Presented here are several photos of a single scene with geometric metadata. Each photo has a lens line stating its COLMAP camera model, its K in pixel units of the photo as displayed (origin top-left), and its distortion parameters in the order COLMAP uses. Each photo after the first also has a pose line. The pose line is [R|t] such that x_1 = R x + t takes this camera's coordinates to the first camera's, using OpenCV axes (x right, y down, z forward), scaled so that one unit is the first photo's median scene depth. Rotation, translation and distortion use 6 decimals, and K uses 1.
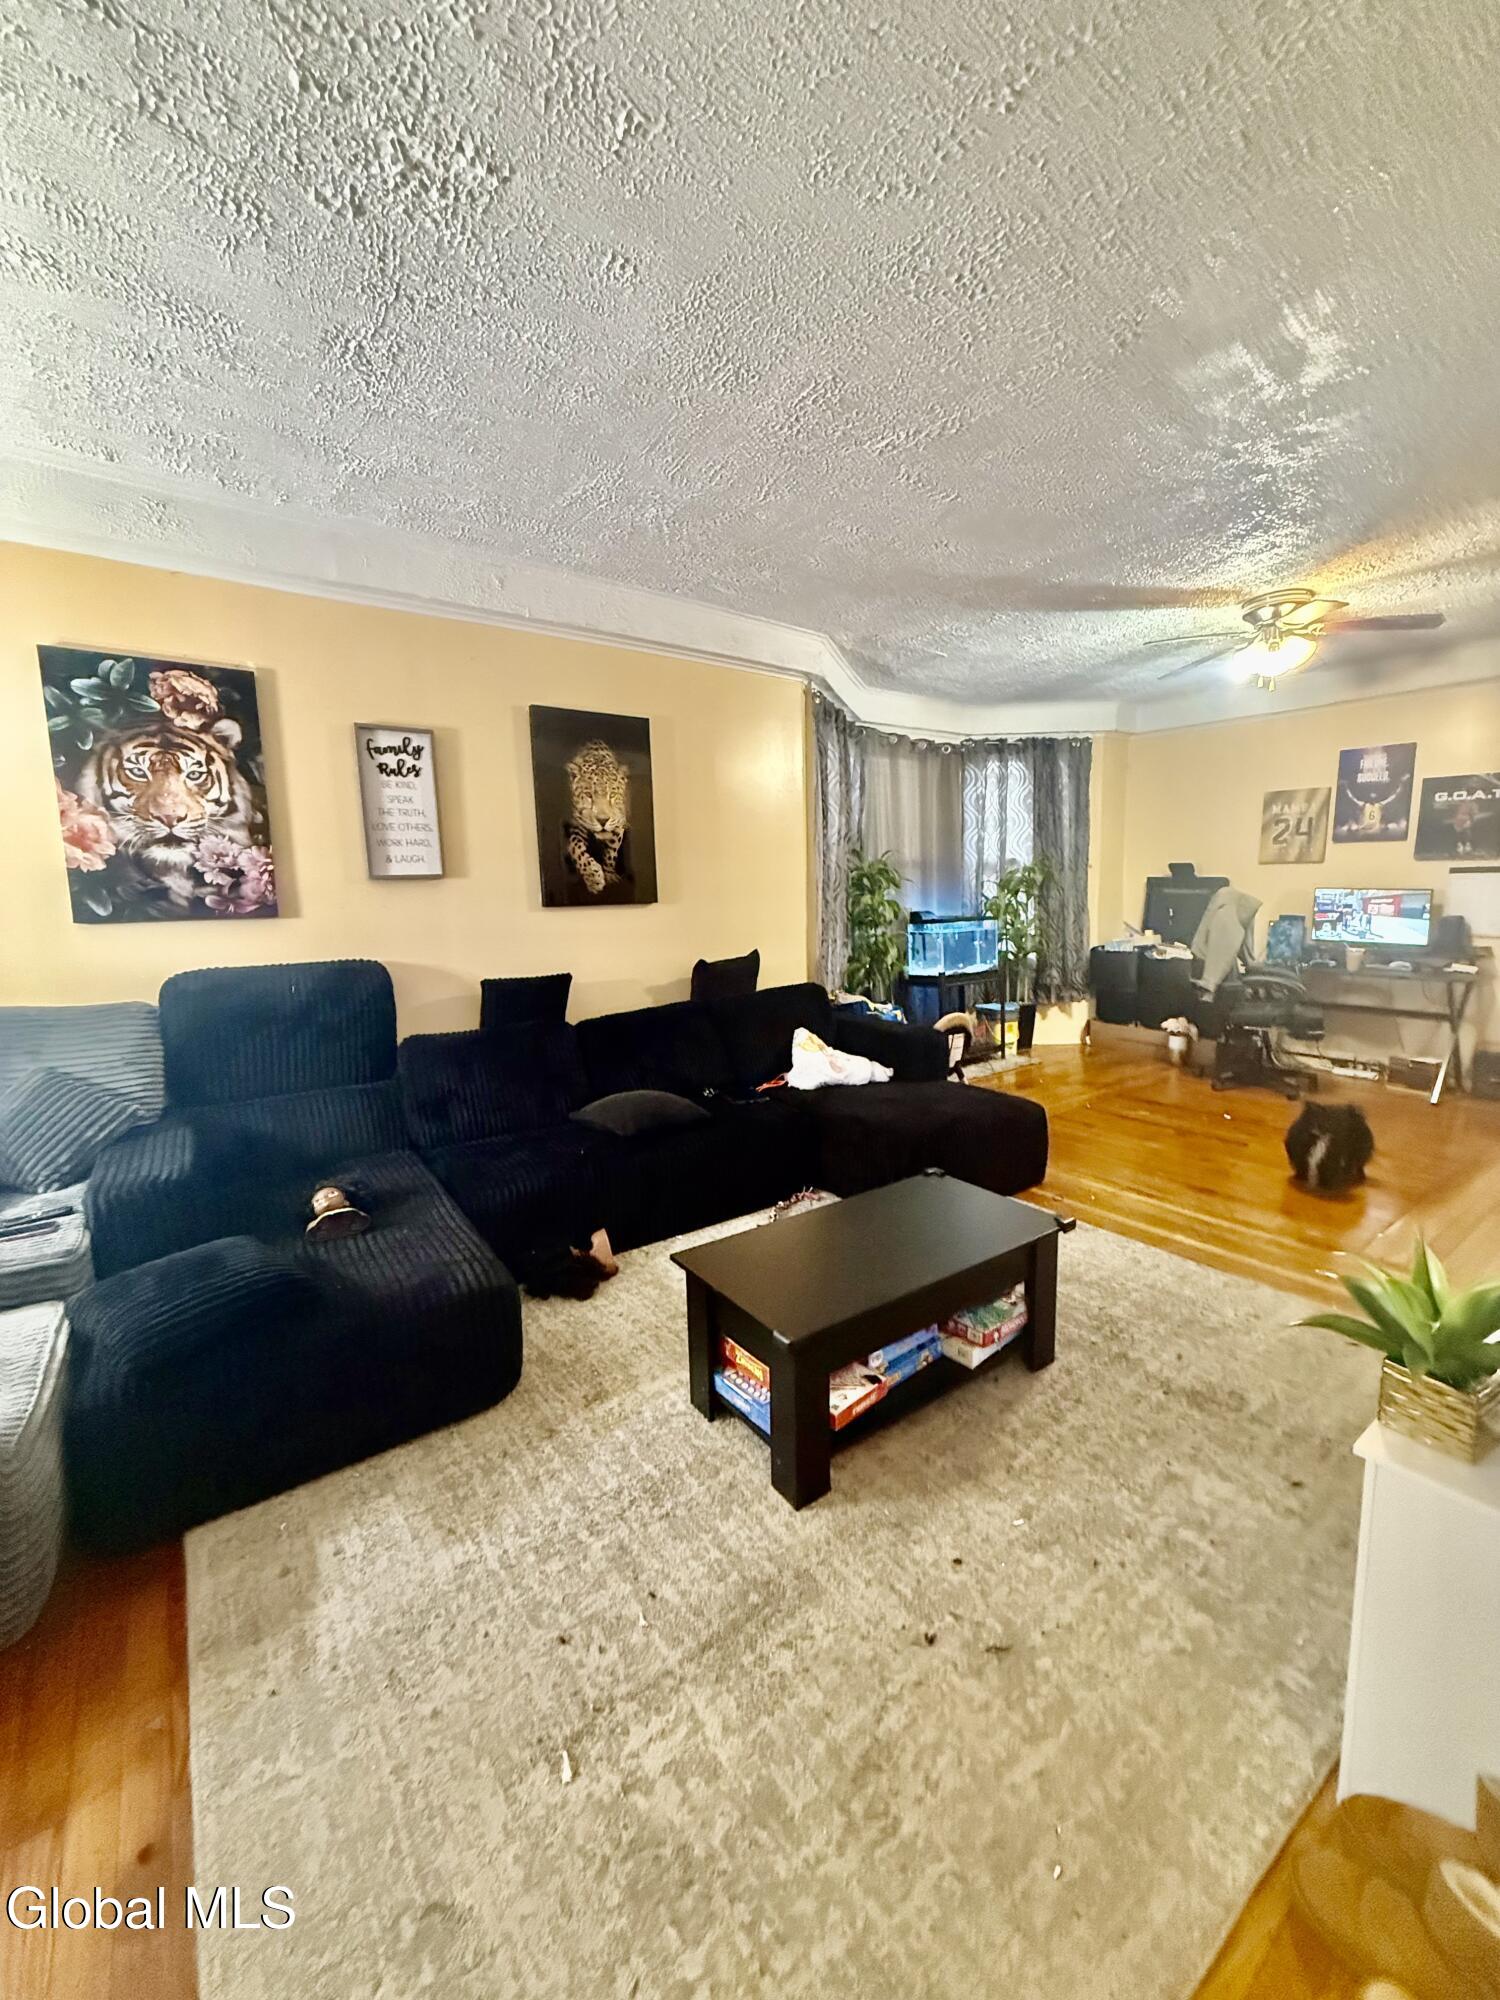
lens RADIAL K [[784.9, 0, 750.0], [0, 784.9, 1000.0], [0, 0, 1]] dist [-0.003600, -0.000002]
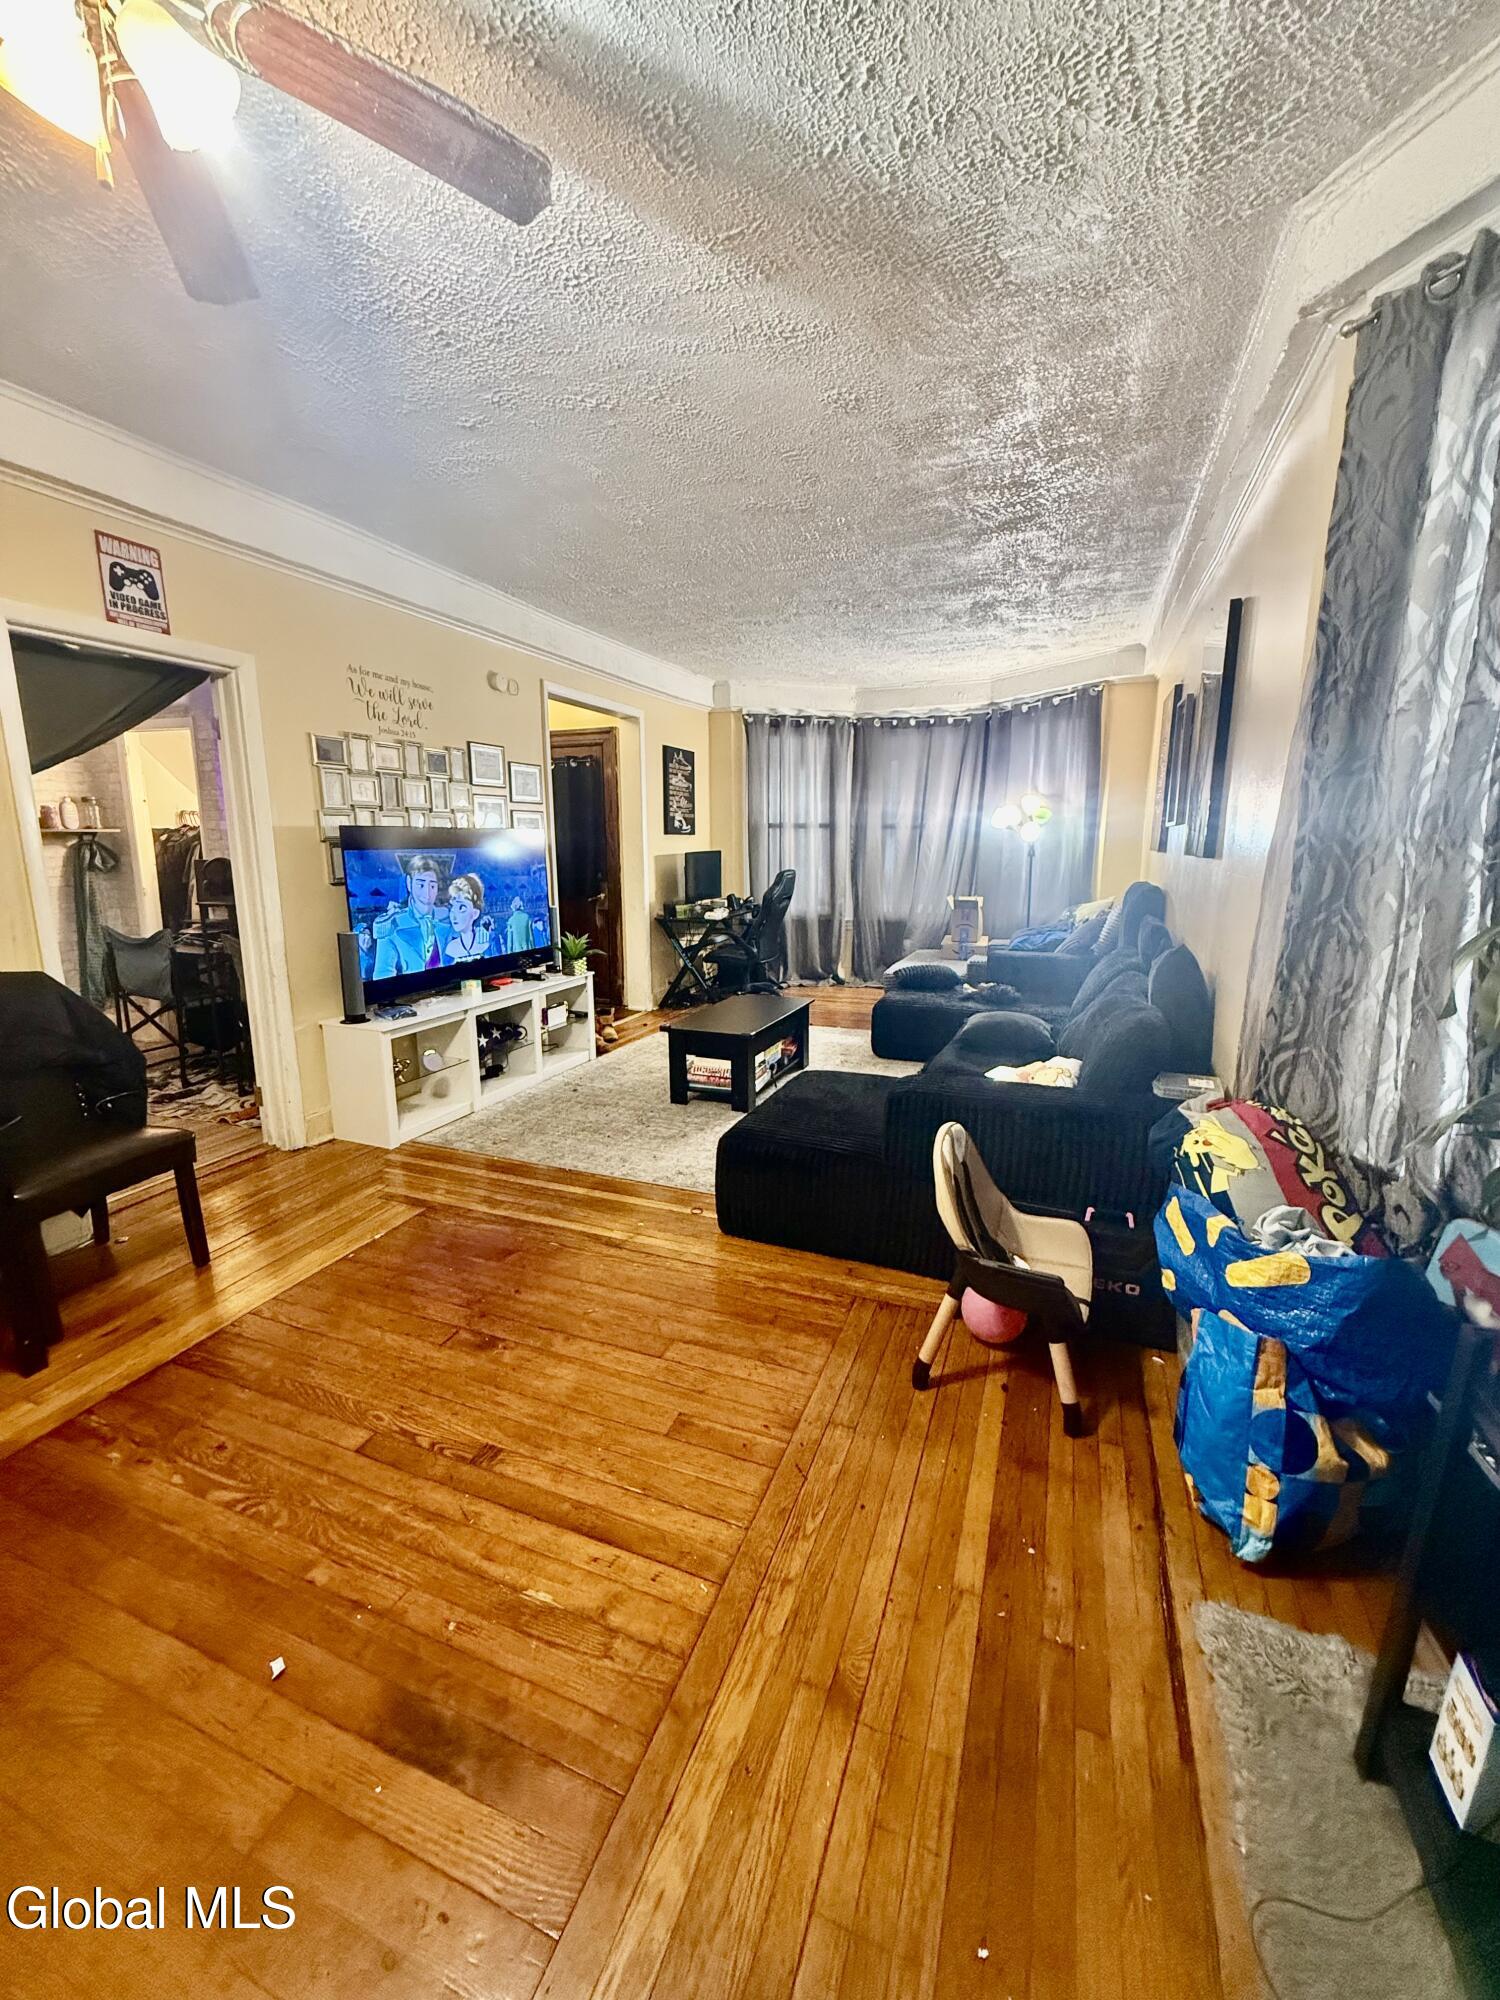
lens RADIAL K [[784.9, 0, 750.0], [0, 784.9, 1000.0], [0, 0, 1]] dist [-0.003600, -0.000002]
pose [[-0.848525, 0.129814, -0.512985, 0.798816], [-0.049870, 0.945508, 0.321756, -0.265695], [0.526800, 0.298600, -0.795814, 1.739311]]
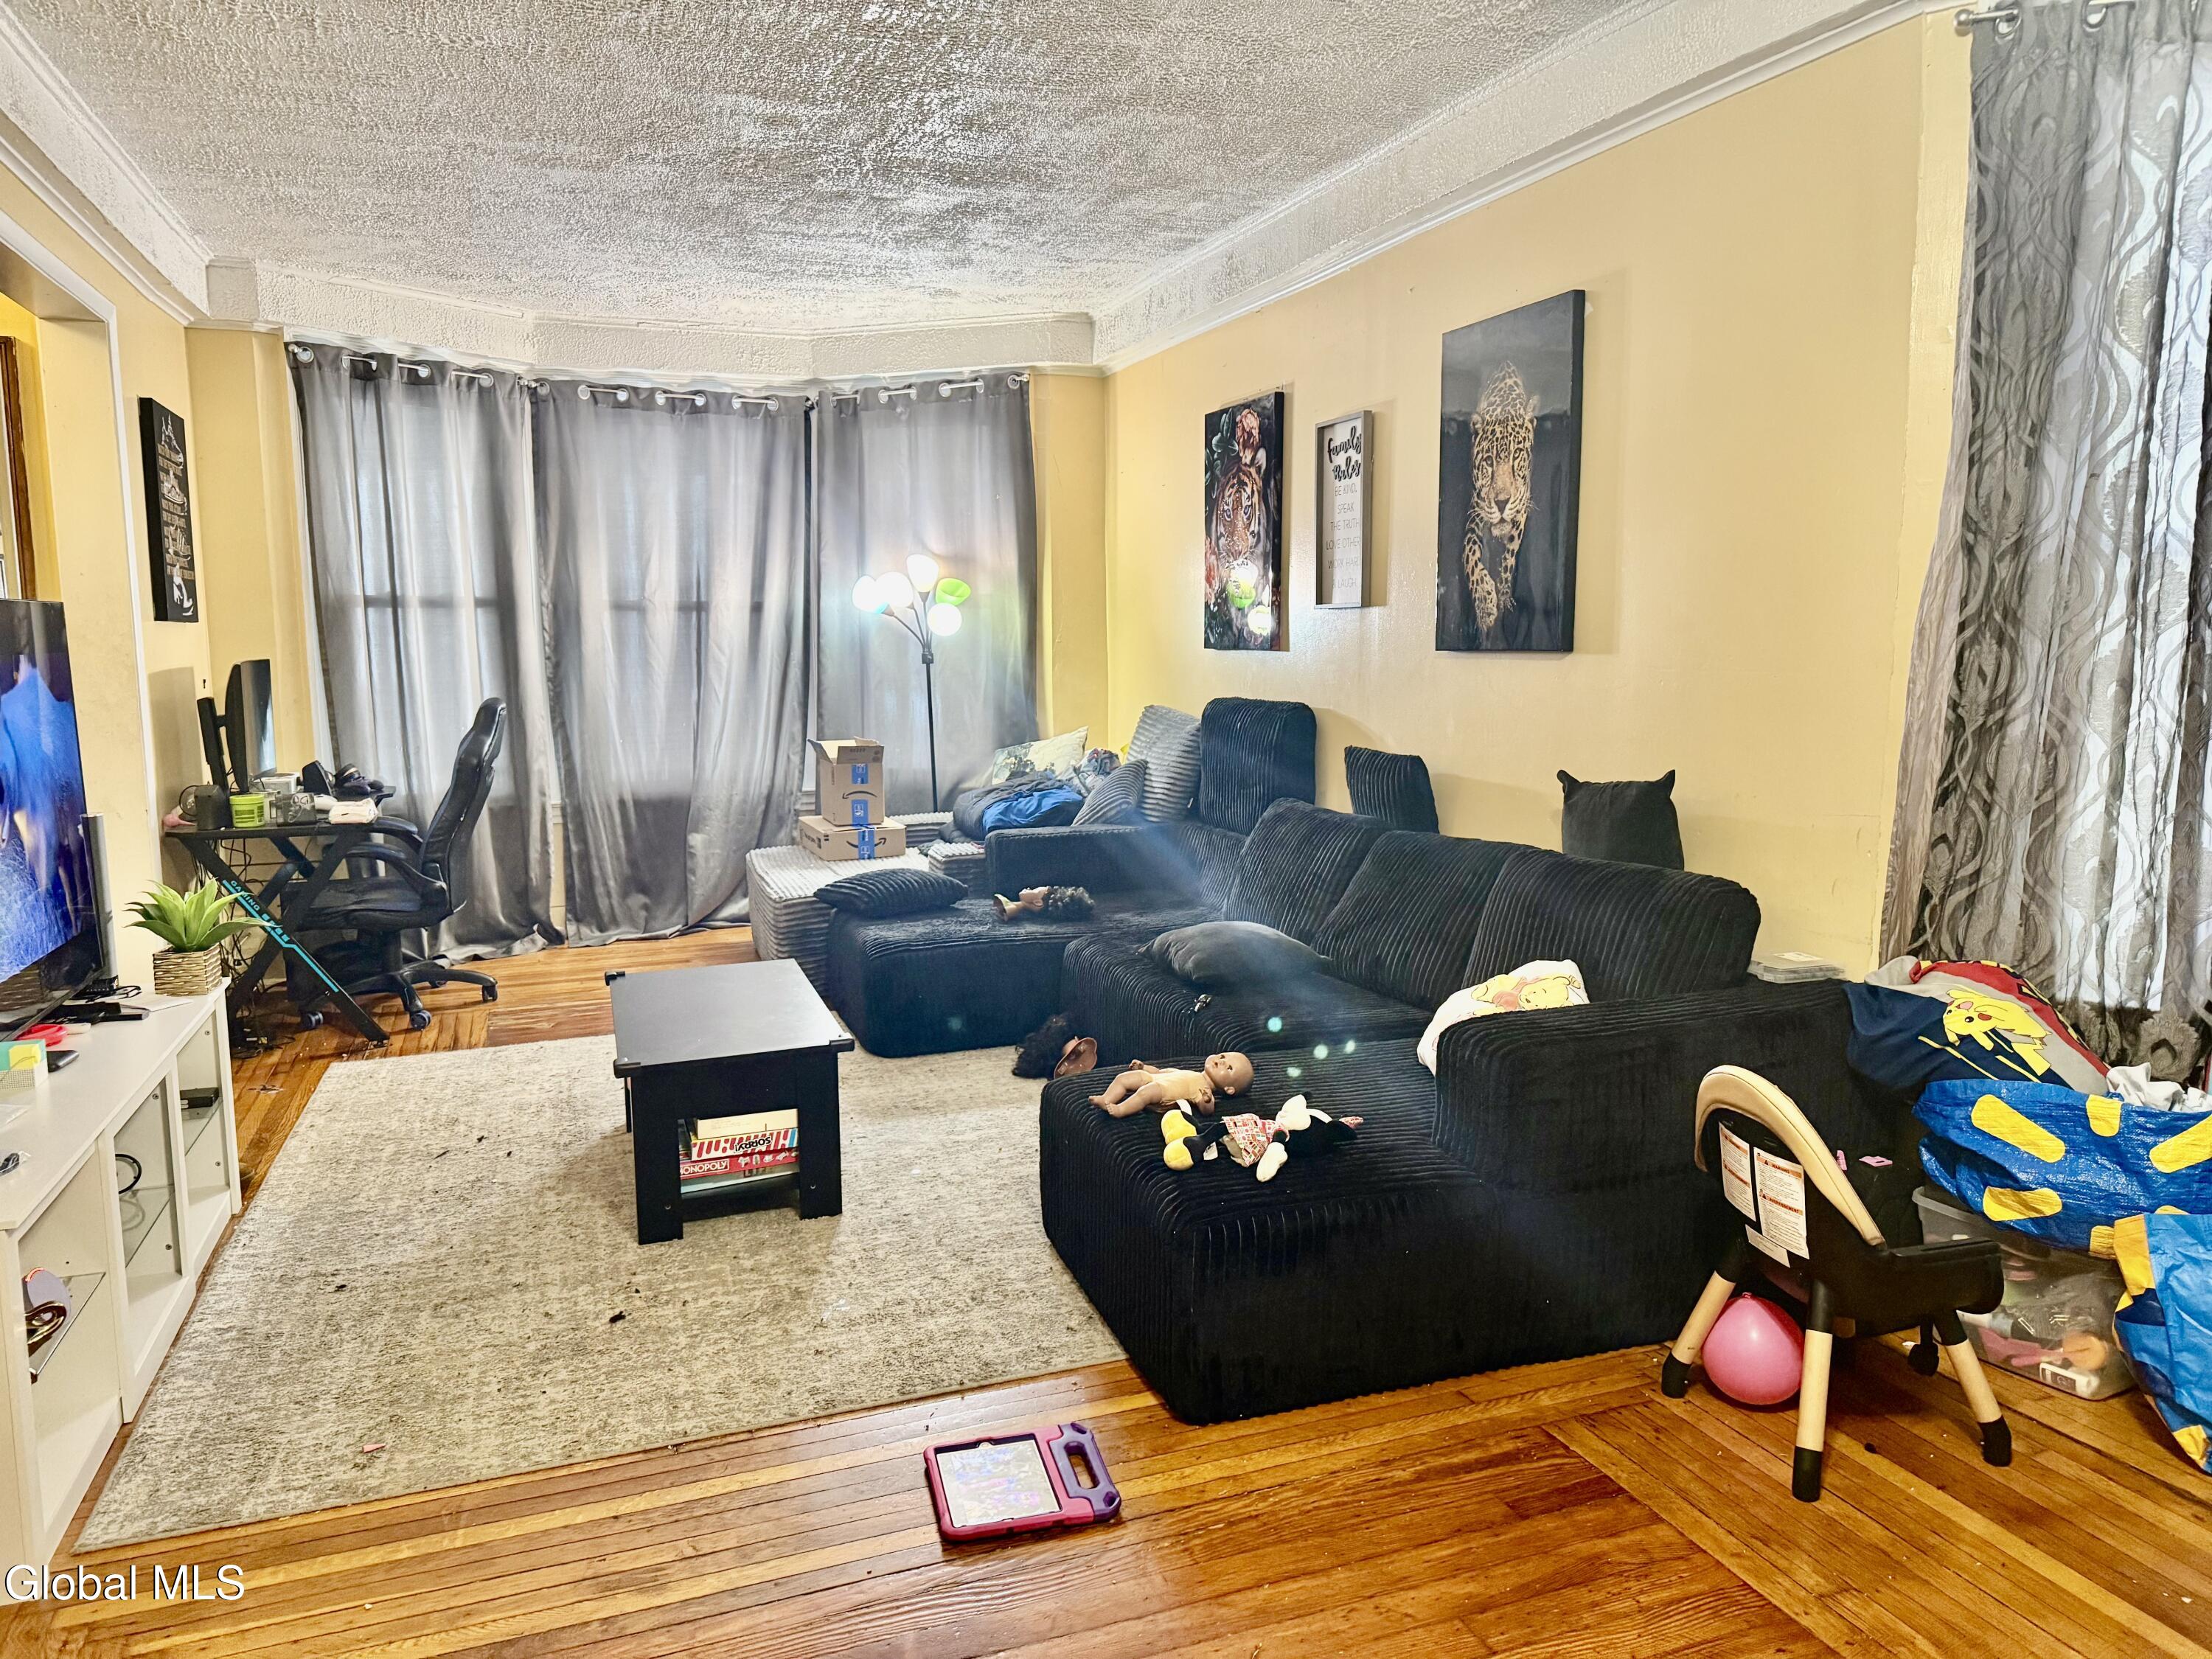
lens RADIAL K [[1552.0, 0, 1106.0], [0, 1552.0, 829.5], [0, 0, 1]] dist [0.001548, -0.004966]
pose [[-0.270300, 0.144368, -0.951891, 1.164487], [-0.117901, 0.976289, 0.181548, -0.197254], [0.955530, 0.161301, -0.246870, 1.221146]]
